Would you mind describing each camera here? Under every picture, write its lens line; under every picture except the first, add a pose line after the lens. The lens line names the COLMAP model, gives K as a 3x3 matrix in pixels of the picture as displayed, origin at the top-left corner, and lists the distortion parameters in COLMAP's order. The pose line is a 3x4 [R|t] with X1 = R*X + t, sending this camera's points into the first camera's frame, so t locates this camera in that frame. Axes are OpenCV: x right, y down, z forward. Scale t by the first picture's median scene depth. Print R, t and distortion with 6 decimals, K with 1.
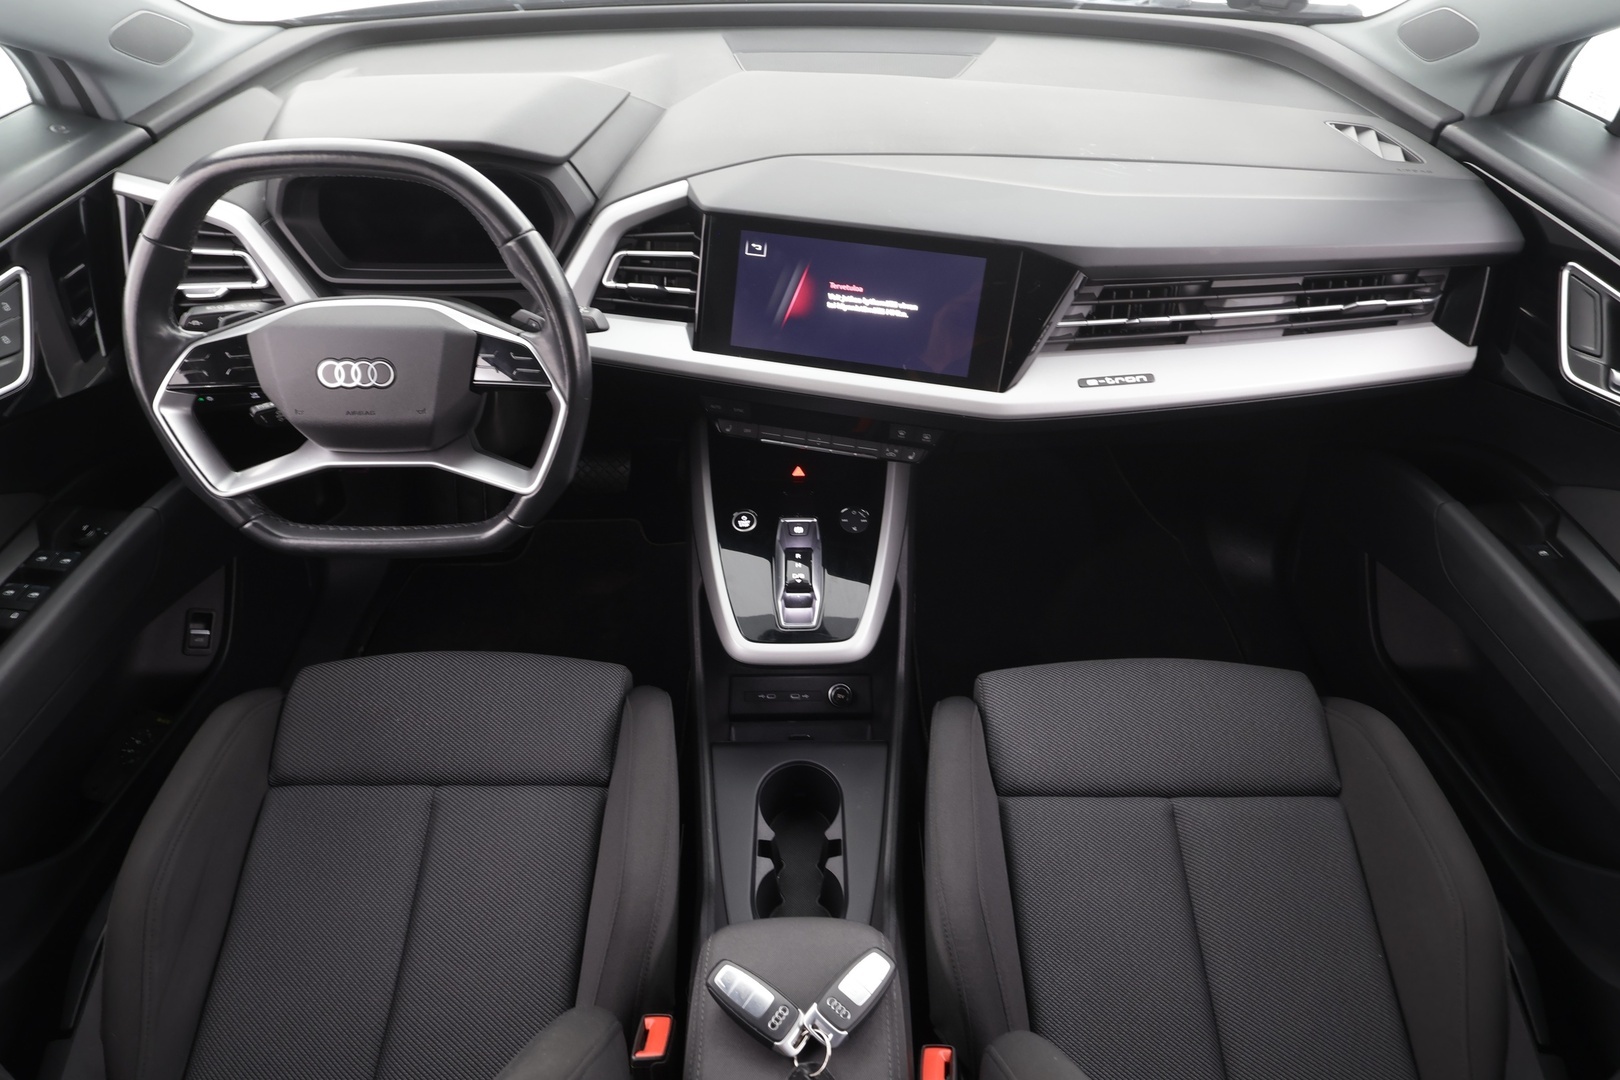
lens RADIAL K [[922.5, 0, 809.0], [0, 922.5, 544.3], [0, 0, 1]] dist [-0.002877, 0.001177]
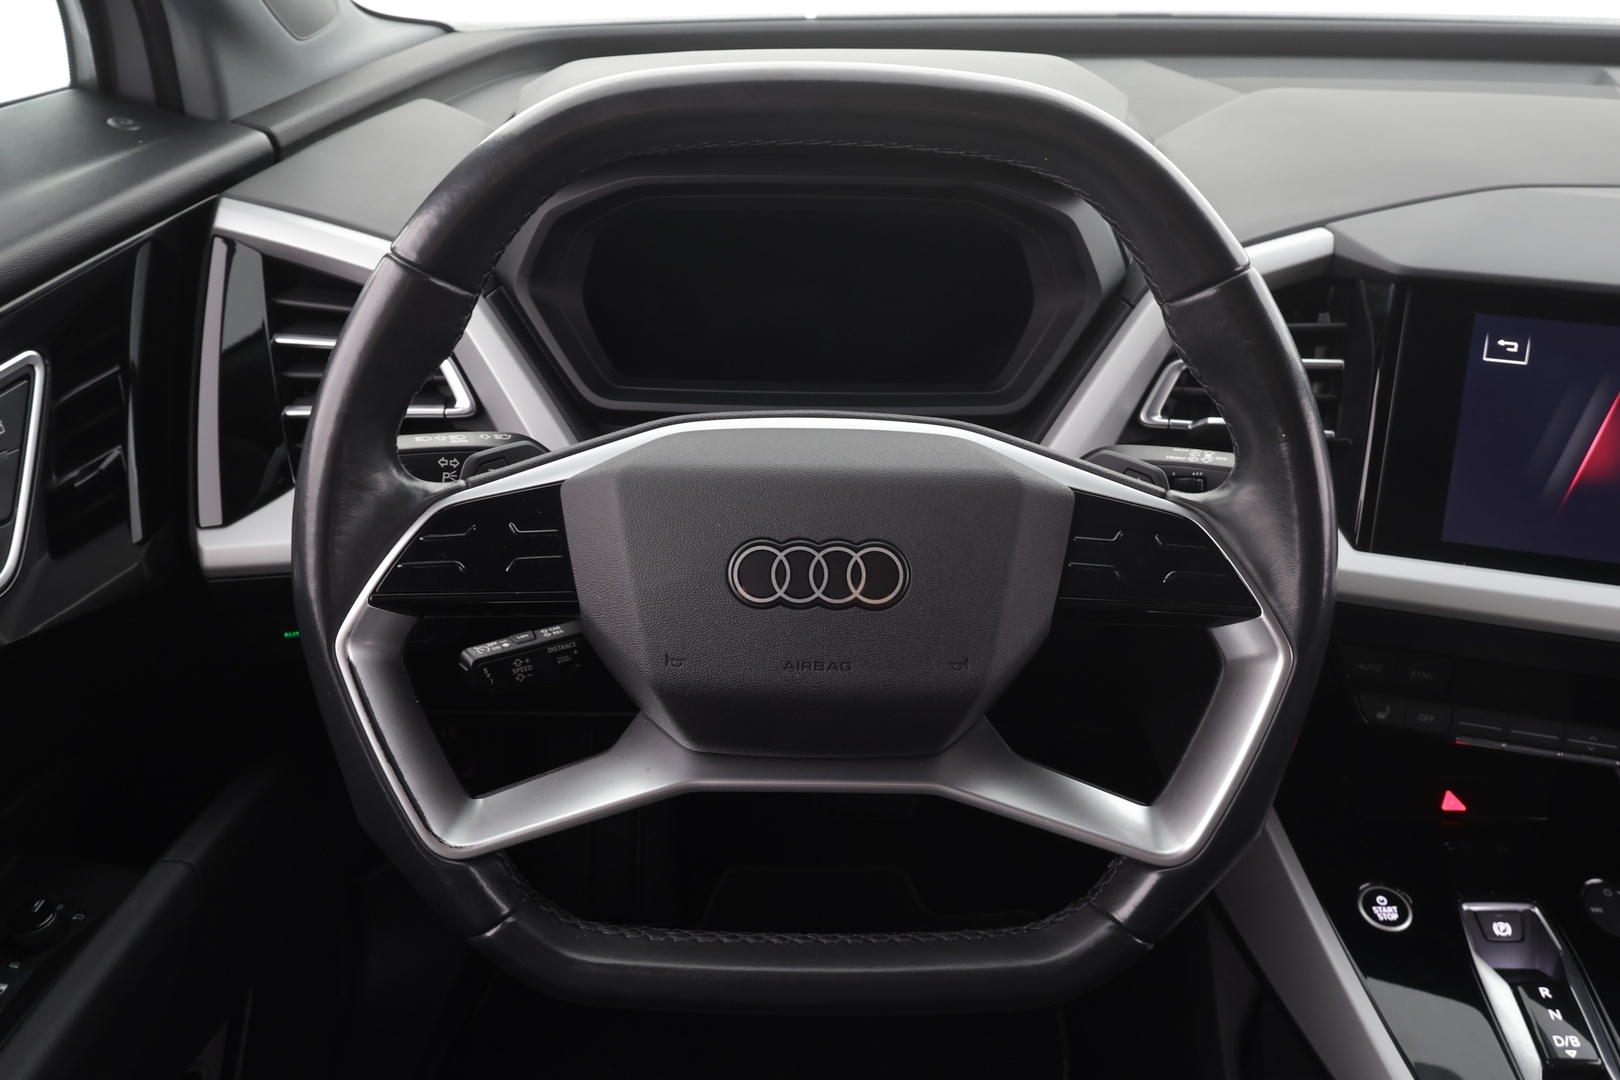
lens RADIAL K [[1297.8, 0, 813.4], [0, 1297.8, 534.5], [0, 0, 1]] dist [-0.012059, 0.026140]
pose [[0.999804, 0.016305, -0.011227, -0.400605], [-0.018611, 0.967460, -0.252340, -0.041286], [0.006747, 0.252500, 0.967573, 0.337896]]
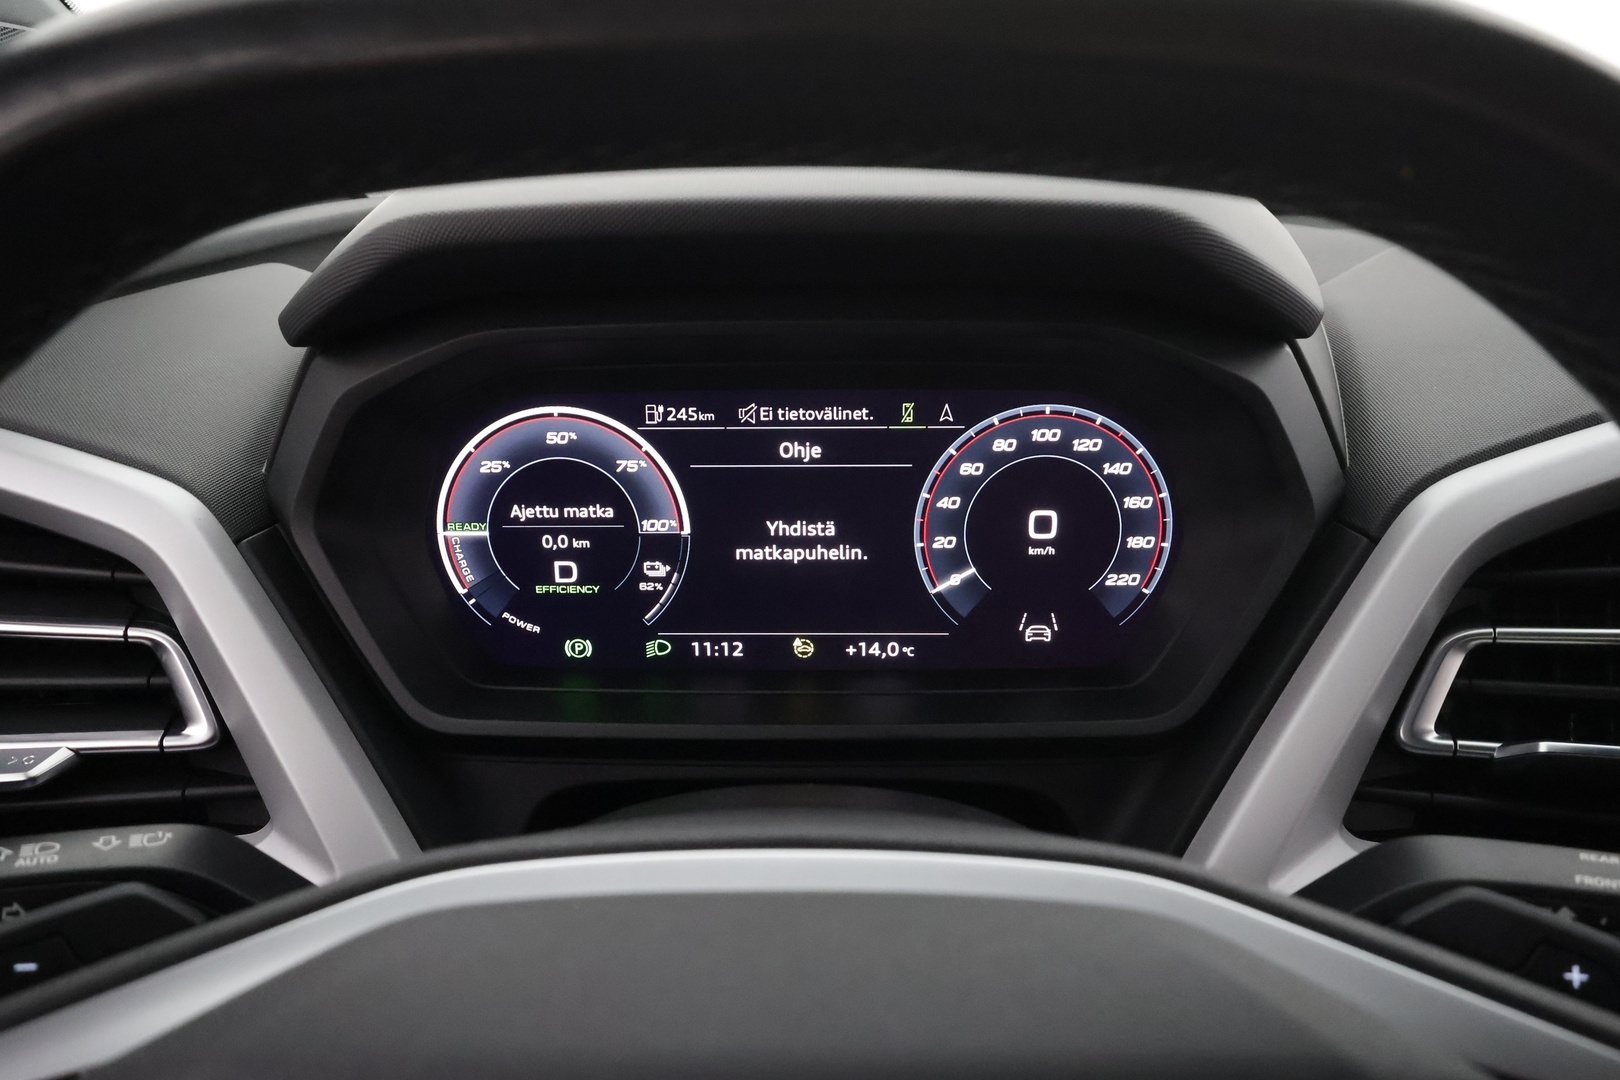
lens RADIAL K [[1191.3, 0, 812.7], [0, 1191.3, 543.0], [0, 0, 1]] dist [-0.009948, 0.000824]
pose [[0.999056, -0.003241, -0.043318, -0.392361], [-0.014220, 0.917867, -0.396634, -0.196808], [0.041045, 0.396875, 0.916954, 0.654605]]
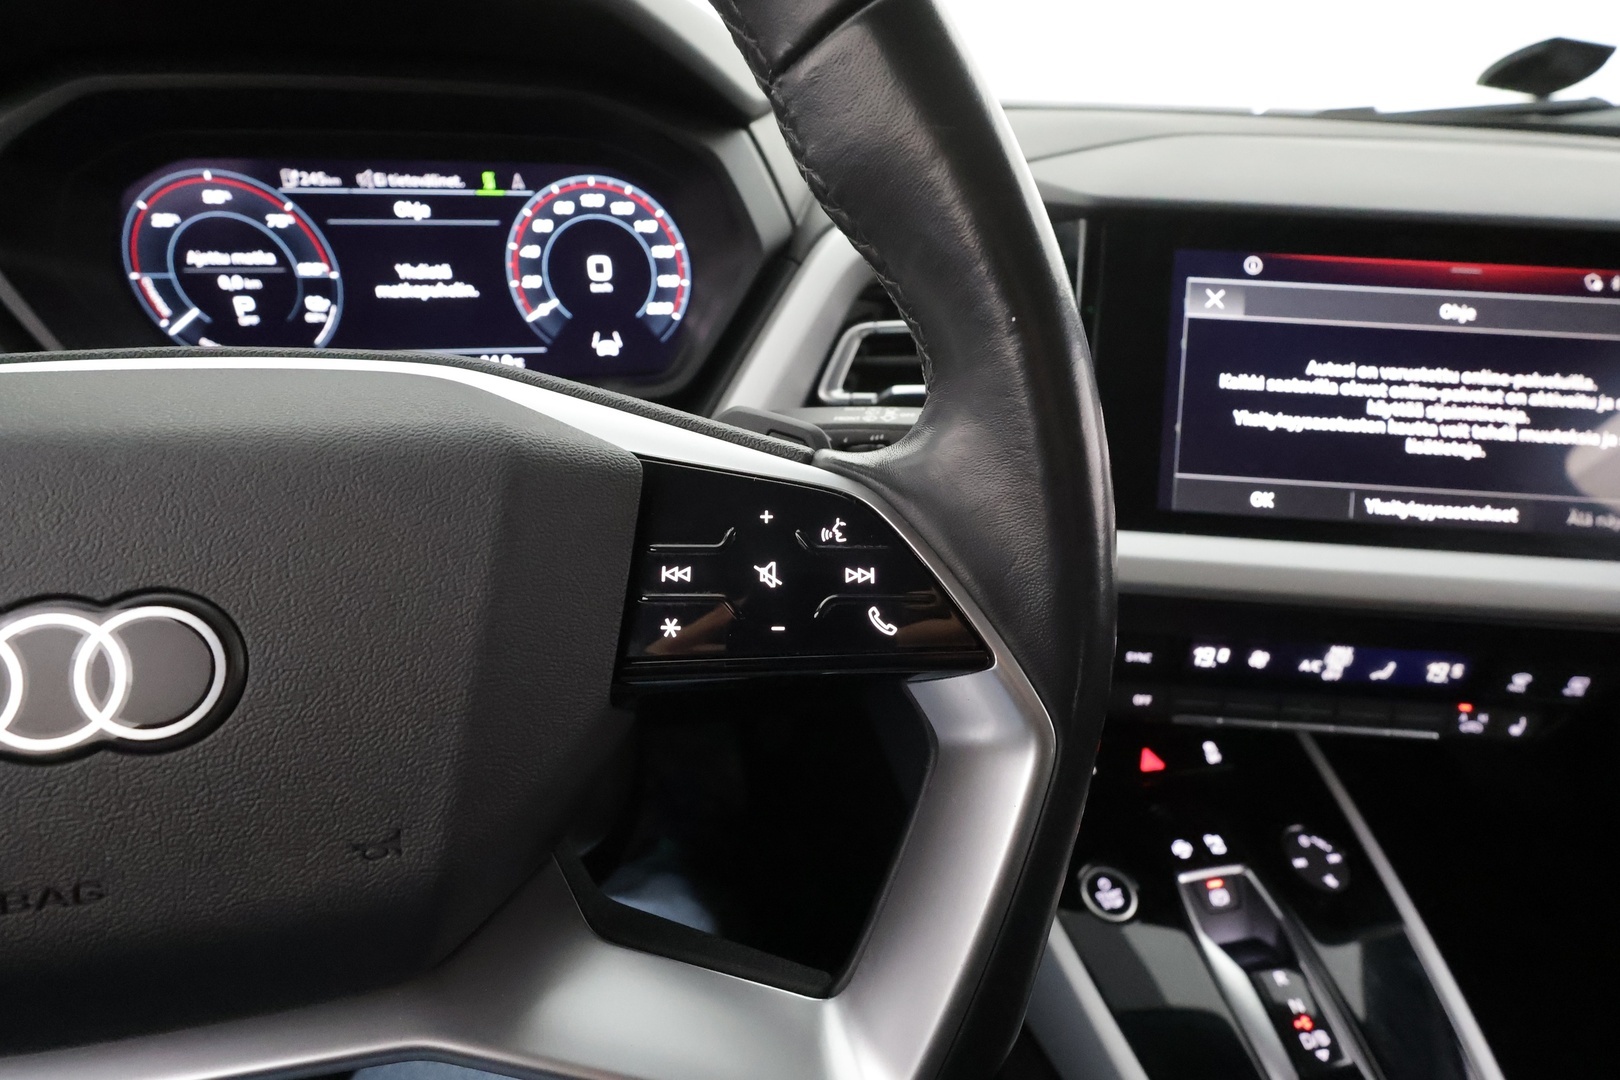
lens RADIAL K [[761.1, 0, 811.9], [0, 761.1, 543.8], [0, 0, 1]] dist [-0.005420, 0.002107]
pose [[0.986897, -0.061254, 0.149273, -0.291437], [0.094990, 0.968394, -0.230631, -0.133367], [-0.130428, 0.241788, 0.961523, 0.682111]]
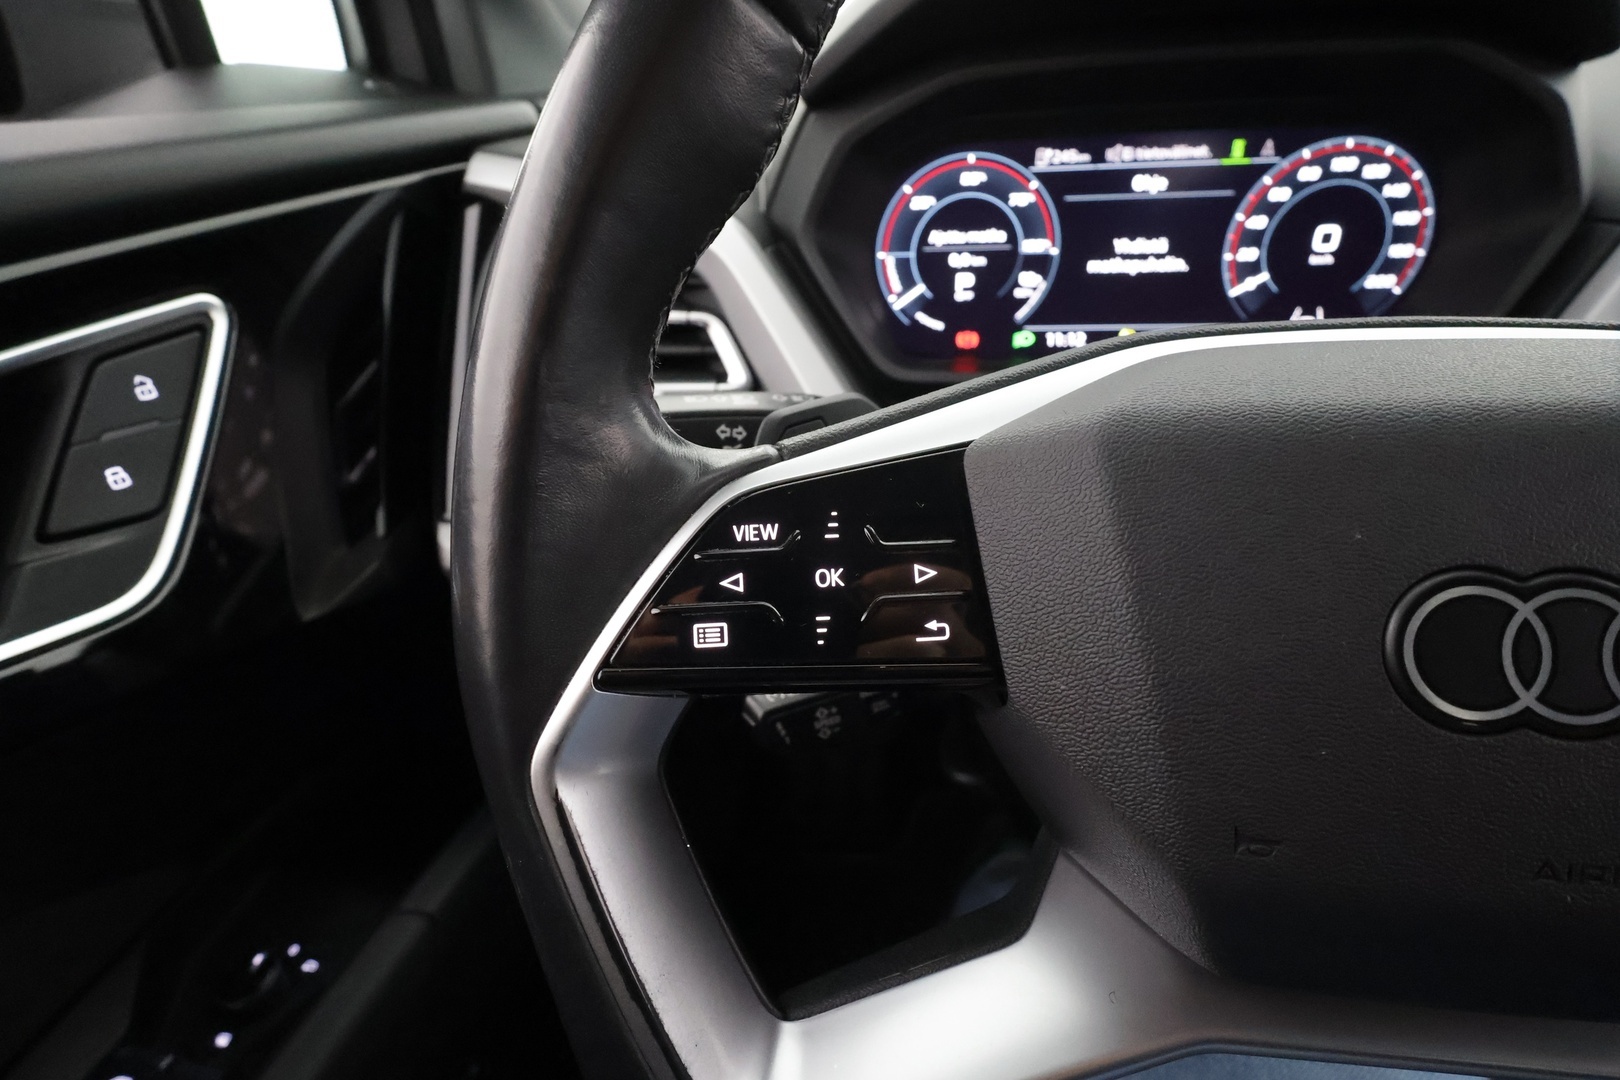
lens RADIAL K [[761.1, 0, 803.7], [0, 761.1, 541.6], [0, 0, 1]] dist [-0.005420, 0.002107]
pose [[0.988325, 0.026108, -0.150104, -0.516031], [-0.058610, 0.974544, -0.216398, -0.136329], [0.140633, 0.222669, 0.964697, 0.684542]]
